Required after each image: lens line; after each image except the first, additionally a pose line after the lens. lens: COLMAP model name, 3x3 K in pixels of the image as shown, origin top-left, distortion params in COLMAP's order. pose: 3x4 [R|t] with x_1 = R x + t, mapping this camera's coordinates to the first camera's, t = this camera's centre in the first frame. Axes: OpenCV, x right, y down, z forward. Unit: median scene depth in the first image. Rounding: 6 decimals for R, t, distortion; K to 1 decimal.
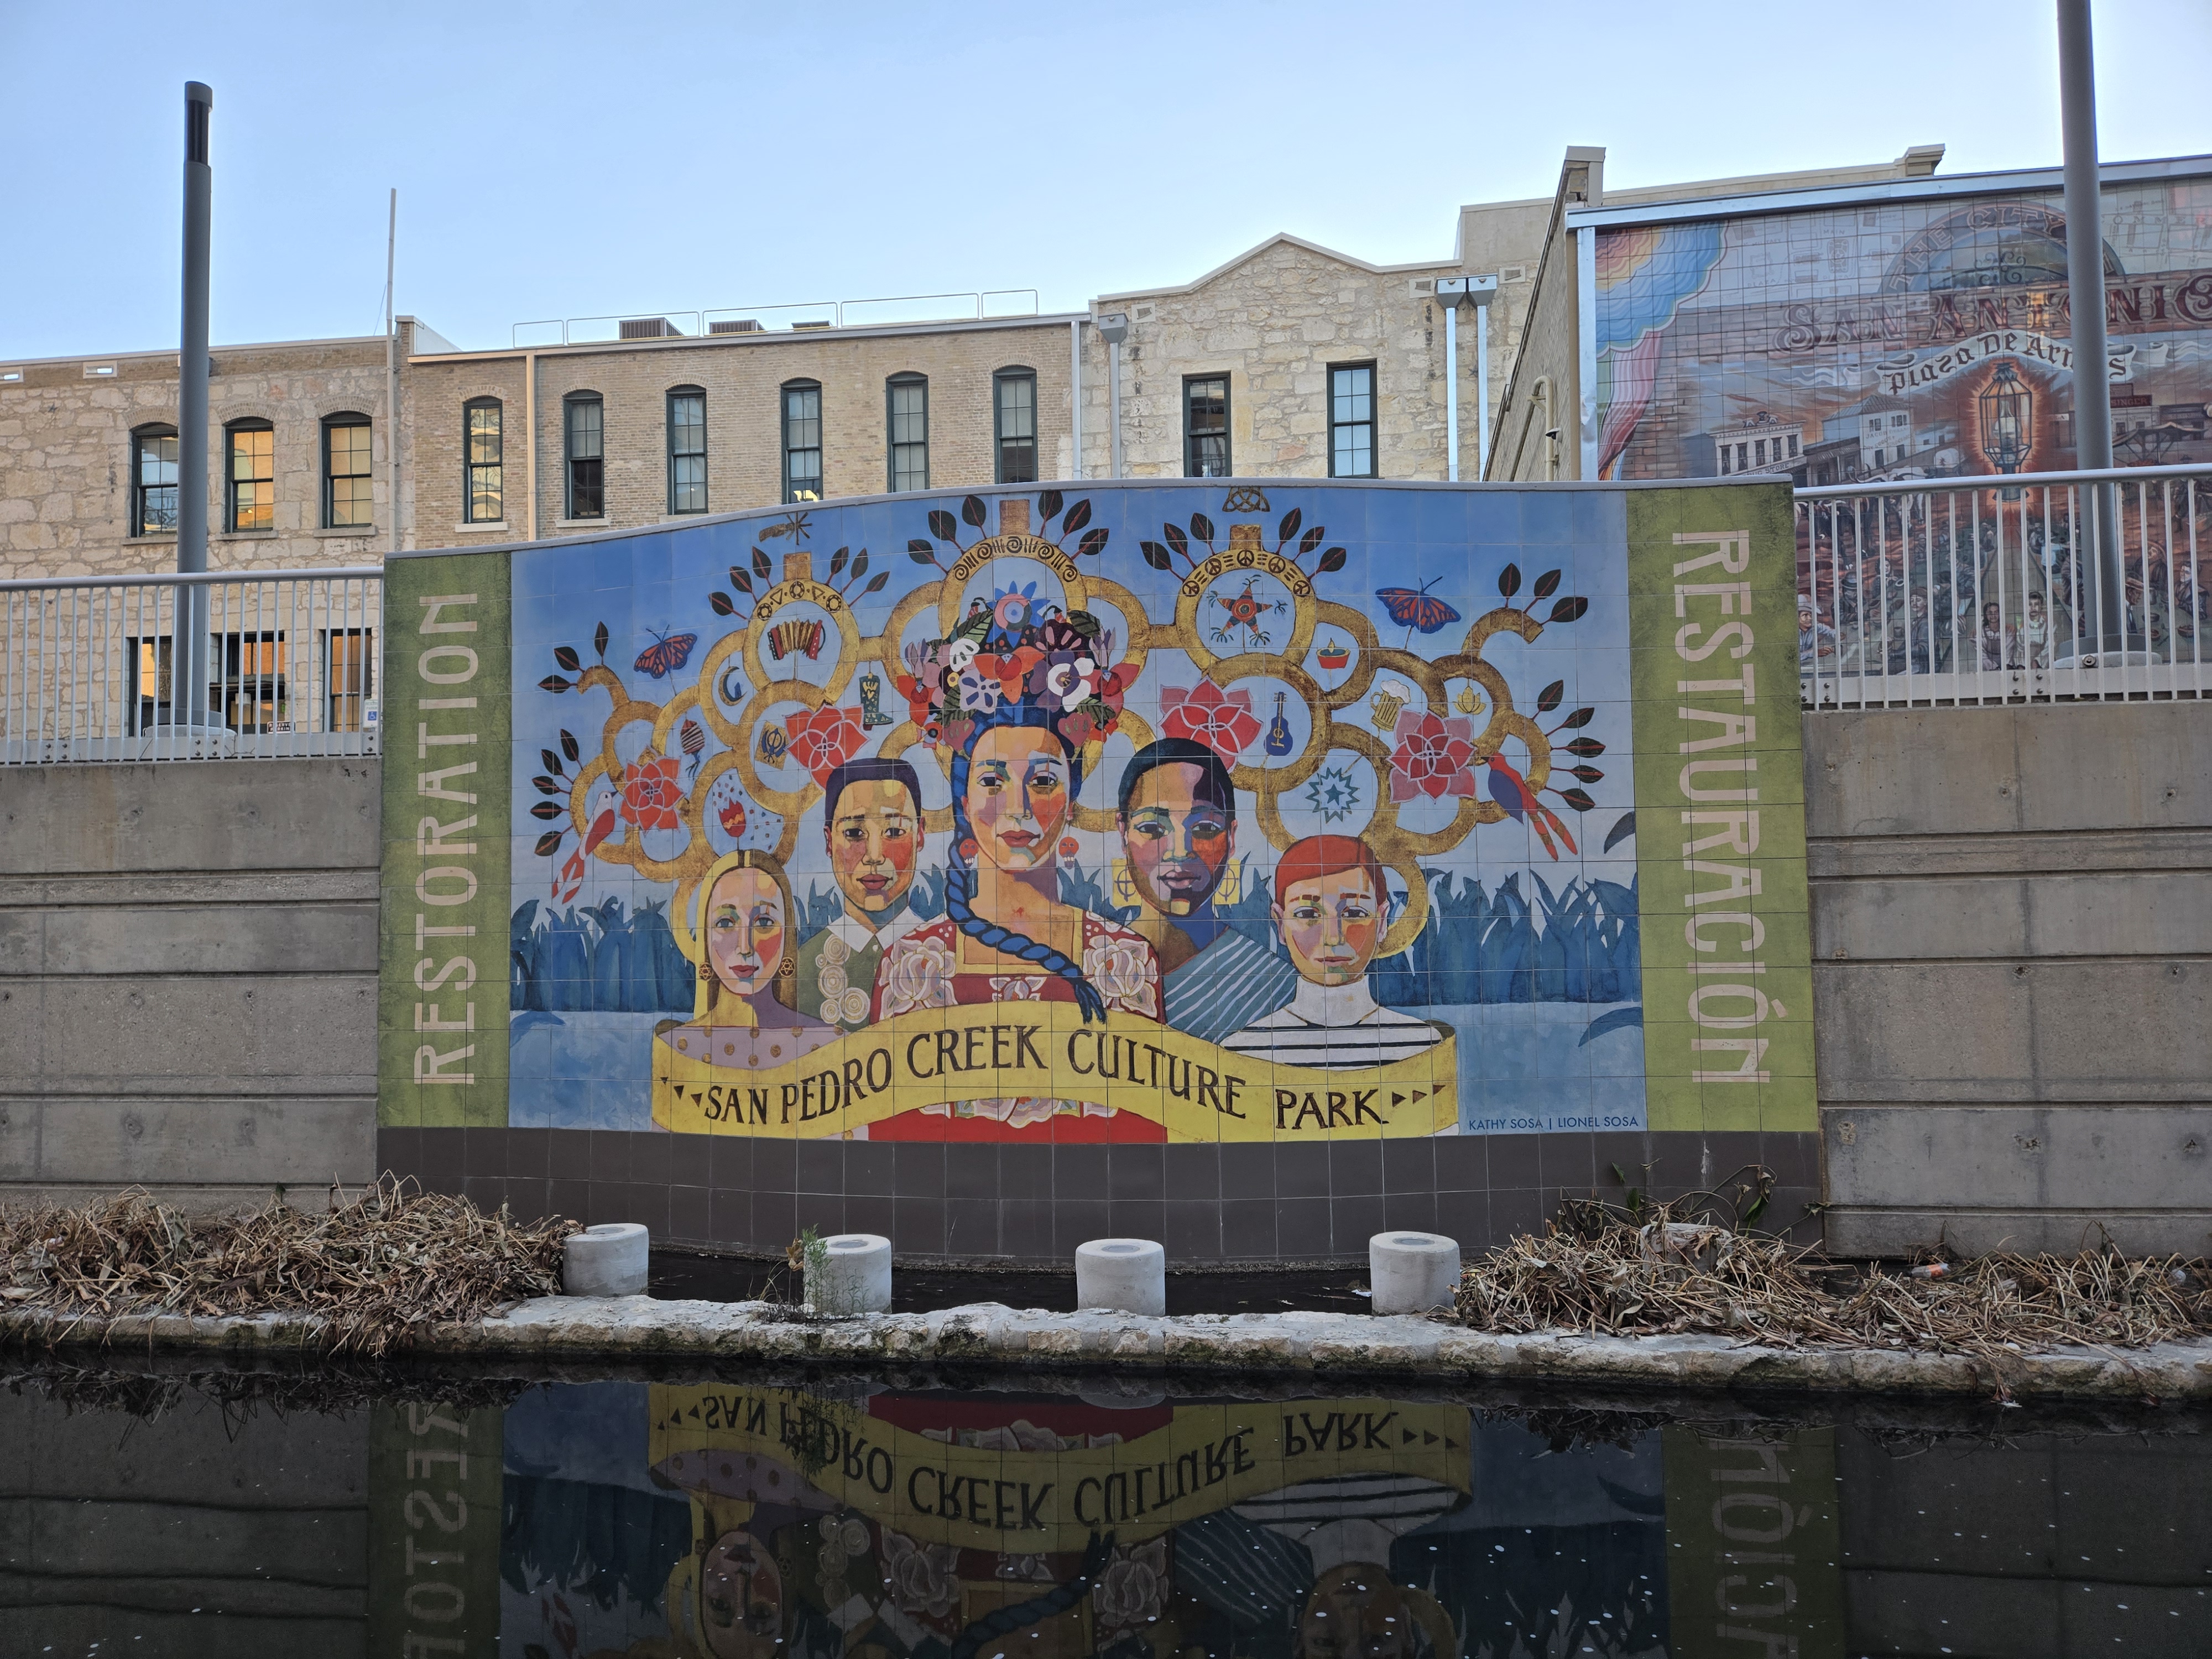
lens RADIAL K [[1472.3, 0, 1100.5], [0, 1472.3, 851.7], [0, 0, 1]] dist [0.094223, -0.091591]
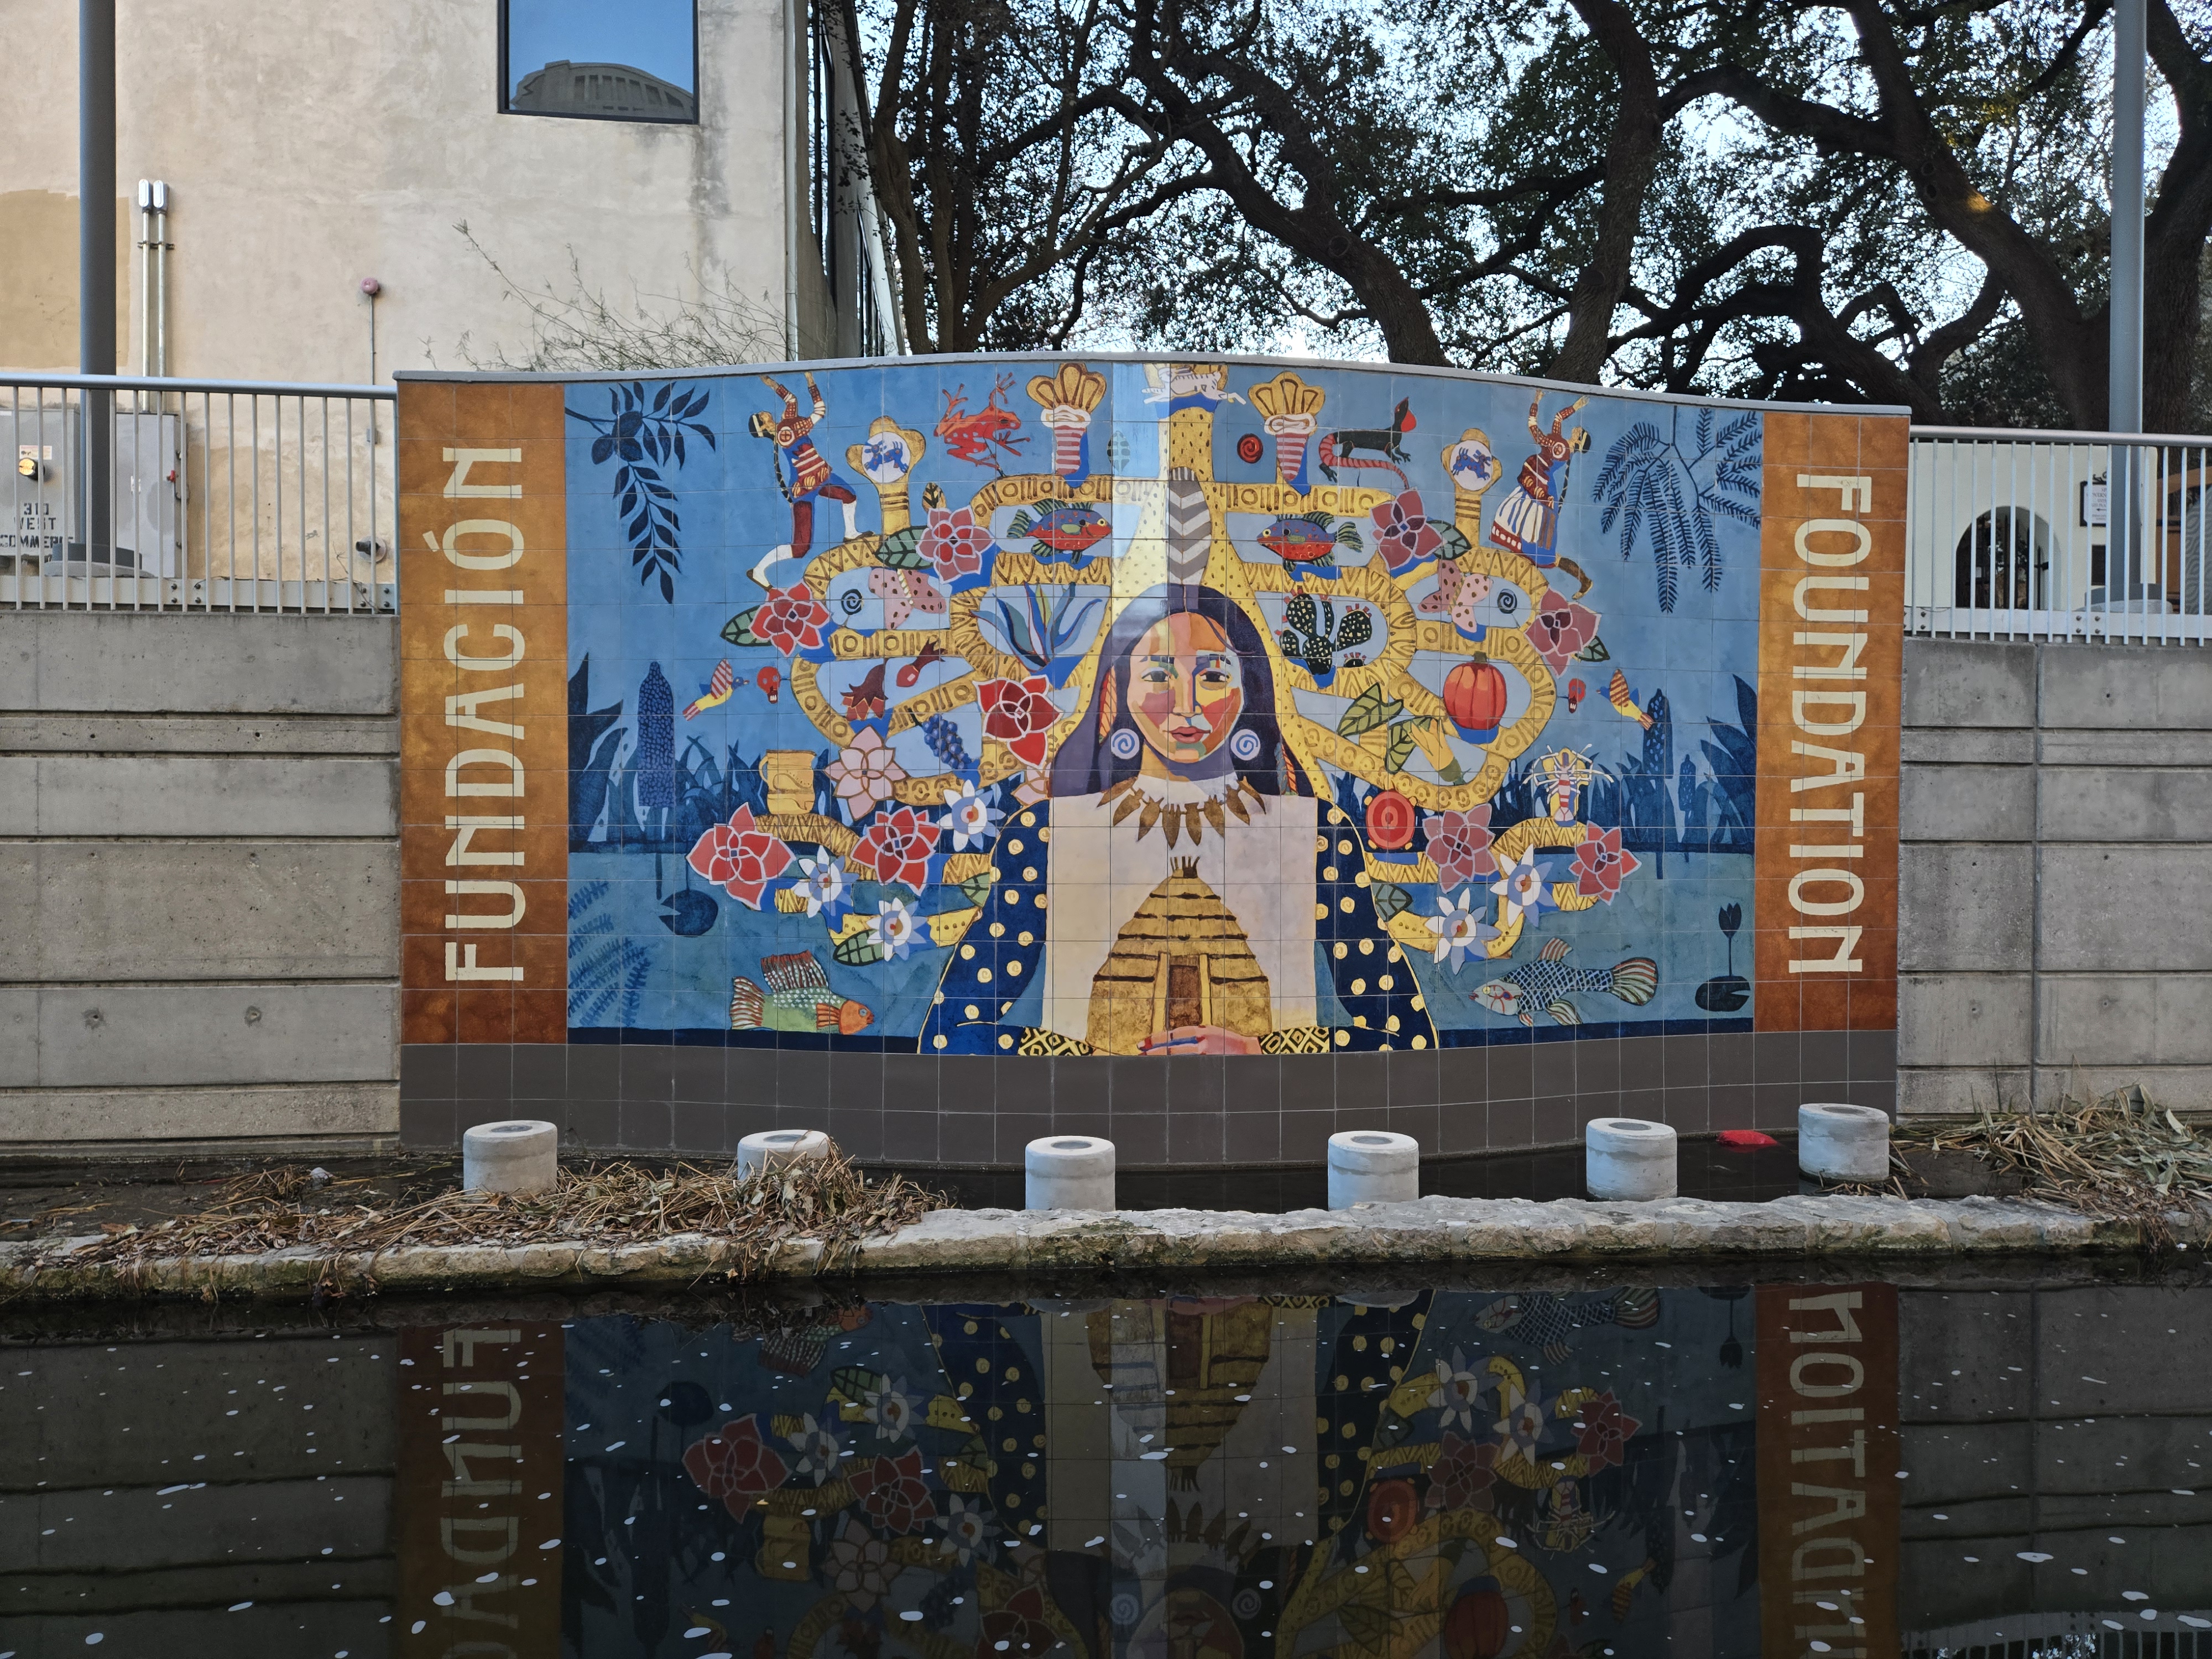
lens RADIAL K [[1472.3, 0, 1100.5], [0, 1472.3, 851.7], [0, 0, 1]] dist [0.094223, -0.091591]
pose [[0.969959, 0.013264, 0.242905, -0.513093], [-0.028925, 0.997717, 0.061021, 0.017510], [-0.241541, -0.066214, 0.968129, 0.104187]]
